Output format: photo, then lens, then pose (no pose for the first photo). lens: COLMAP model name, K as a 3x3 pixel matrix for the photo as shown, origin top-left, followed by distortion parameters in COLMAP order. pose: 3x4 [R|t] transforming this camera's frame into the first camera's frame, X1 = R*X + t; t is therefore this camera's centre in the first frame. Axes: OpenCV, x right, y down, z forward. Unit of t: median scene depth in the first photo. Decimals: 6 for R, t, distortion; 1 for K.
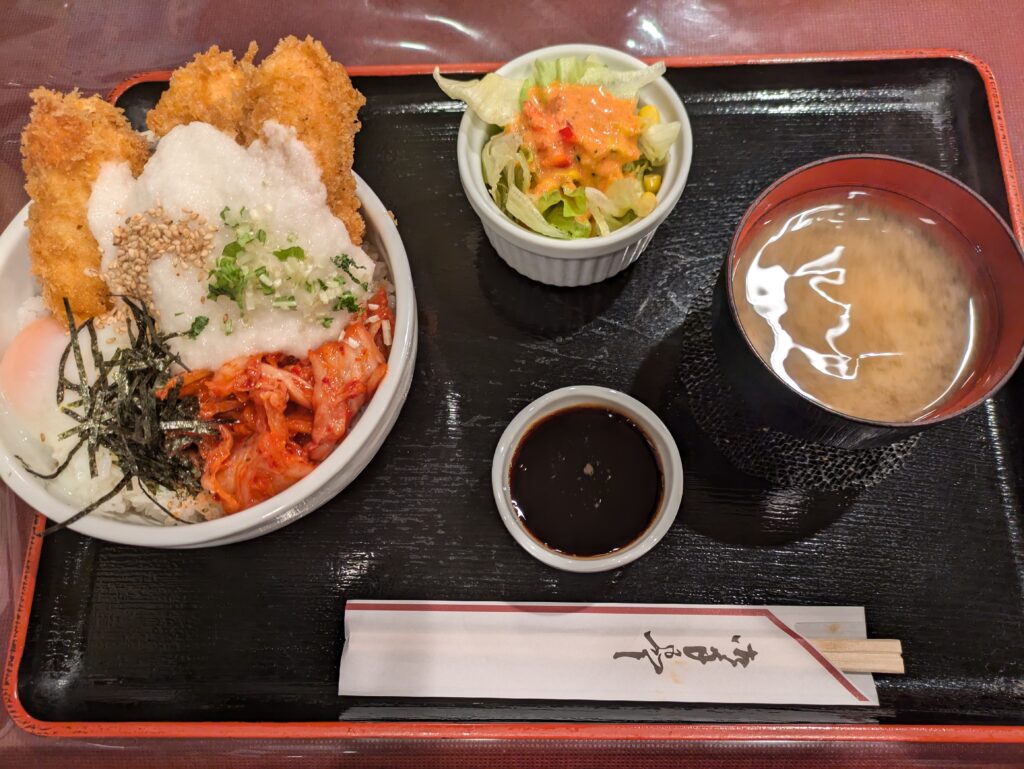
lens RADIAL K [[796.1, 0, 509.6], [0, 796.1, 387.3], [0, 0, 1]] dist [0.006857, -0.004755]
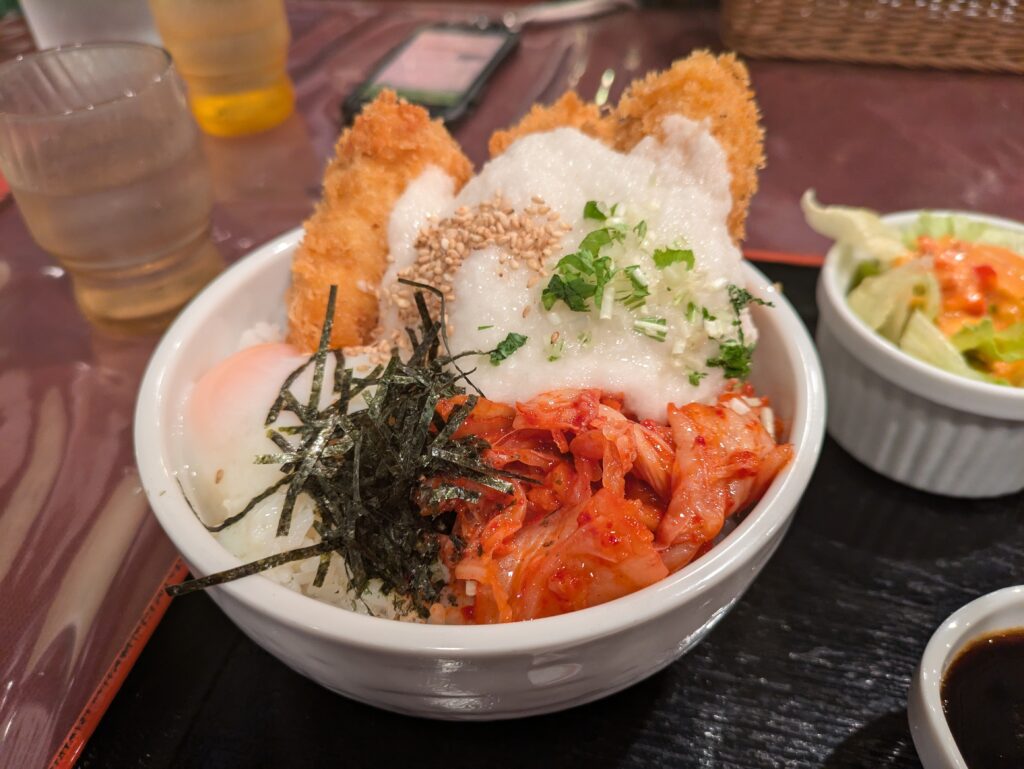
lens RADIAL K [[796.1, 0, 516.1], [0, 796.1, 386.0], [0, 0, 1]] dist [0.006857, -0.004755]
pose [[0.978526, 0.158532, -0.131738, -0.291273], [-0.203296, 0.847776, -0.489844, 0.280718], [0.034028, 0.506107, 0.861799, 0.437964]]
